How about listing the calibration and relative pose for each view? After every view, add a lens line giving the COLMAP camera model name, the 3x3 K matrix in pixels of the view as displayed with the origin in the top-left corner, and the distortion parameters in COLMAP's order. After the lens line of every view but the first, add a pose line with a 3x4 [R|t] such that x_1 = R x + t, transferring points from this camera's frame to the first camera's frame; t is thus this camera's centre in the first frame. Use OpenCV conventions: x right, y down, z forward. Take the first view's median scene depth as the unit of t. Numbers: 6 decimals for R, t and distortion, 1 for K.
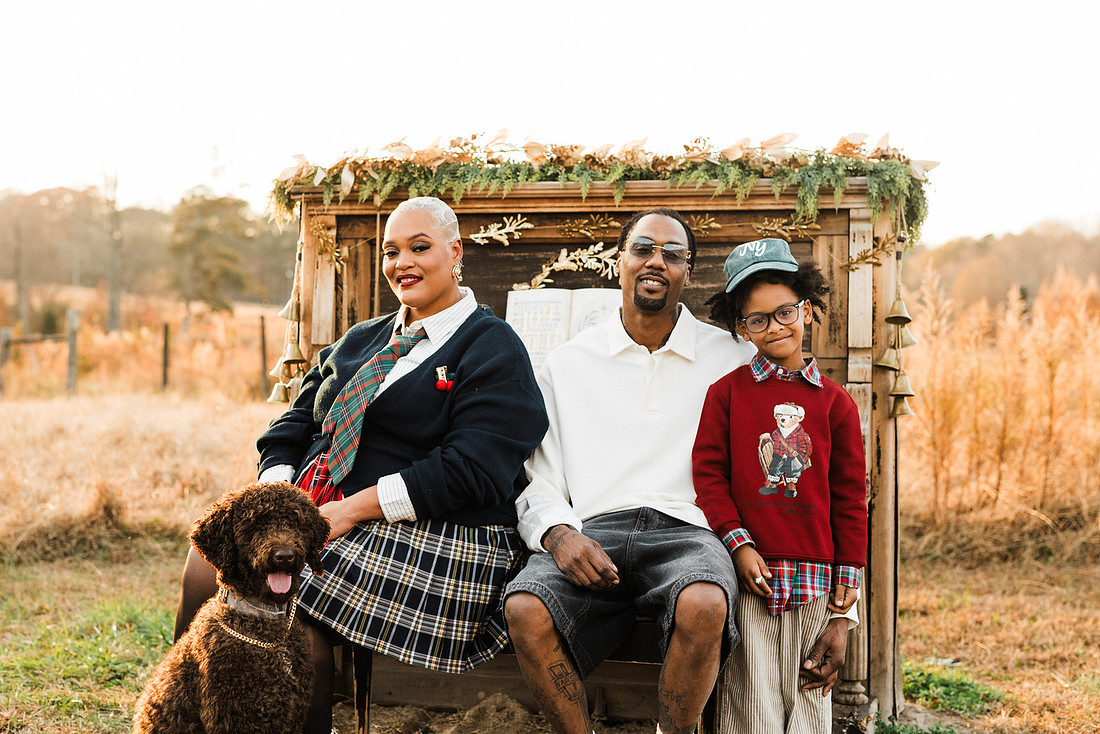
lens RADIAL K [[1674.0, 0, 520.2], [0, 1674.0, 348.0], [0, 0, 1]] dist [-0.014770, 0.028199]
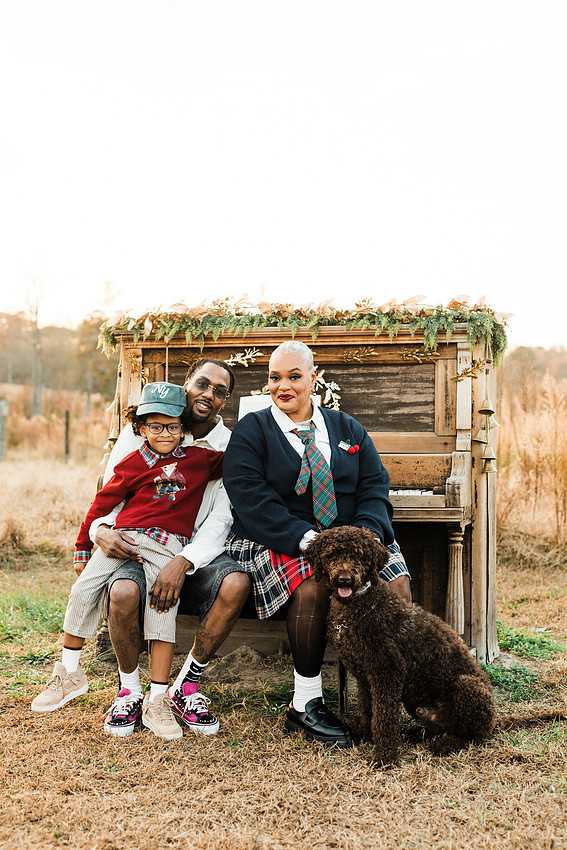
lens RADIAL K [[1211.0, 0, 283.5], [0, 1211.0, 425.0], [0, 0, 1]] dist [-0.011619, 0.017109]
pose [[0.999270, -0.006727, -0.037613, 0.071049], [0.006708, 0.999977, -0.000619, -0.004487], [0.037616, 0.000367, 0.999292, -0.159906]]
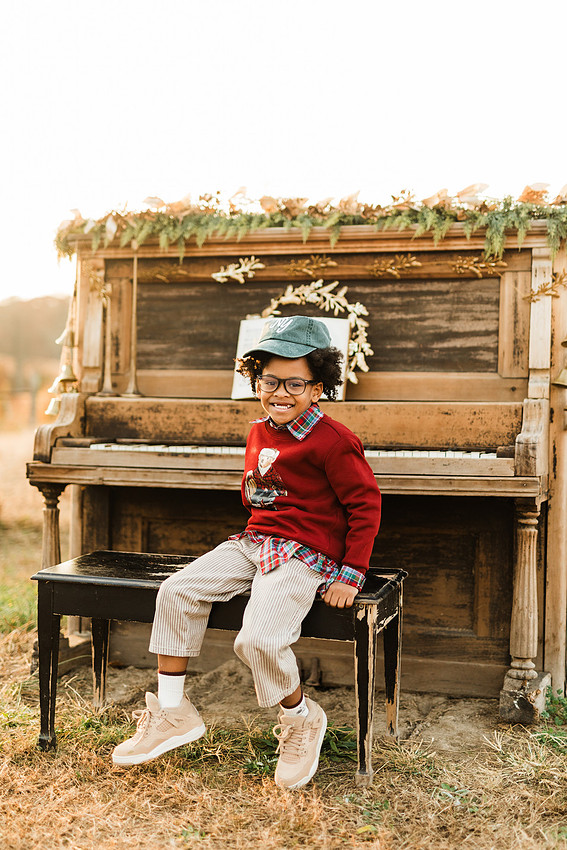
lens RADIAL K [[1191.4, 0, 280.5], [0, 1191.4, 423.5], [0, 0, 1]] dist [0.001599, 0.009320]
pose [[0.997240, 0.009699, -0.073609, 0.082800], [-0.008617, 0.999850, 0.015007, 0.025569], [0.073744, -0.014332, 0.997174, 0.162681]]
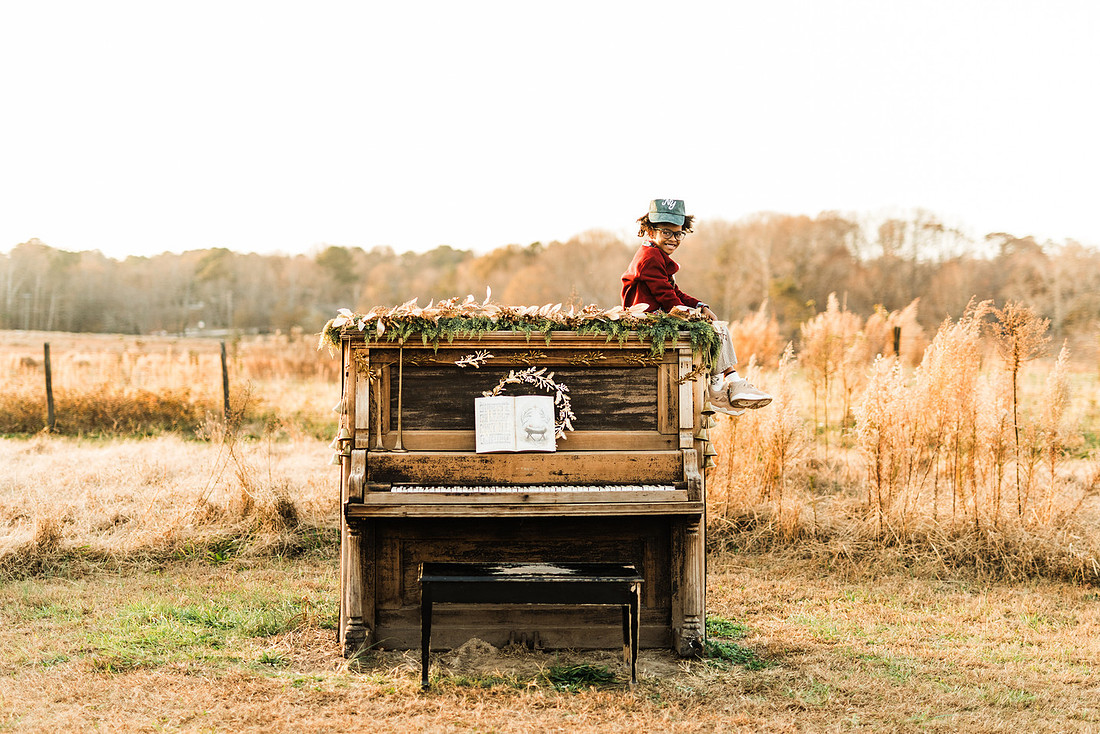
lens RADIAL K [[1750.0, 0, 534.1], [0, 1750.0, 329.8], [0, 0, 1]] dist [-0.007557, 0.010502]
pose [[0.962749, -0.001496, 0.270393, -0.428748], [0.005667, 0.999877, -0.014644, -0.074268], [-0.270338, 0.015631, 0.962639, -0.696924]]
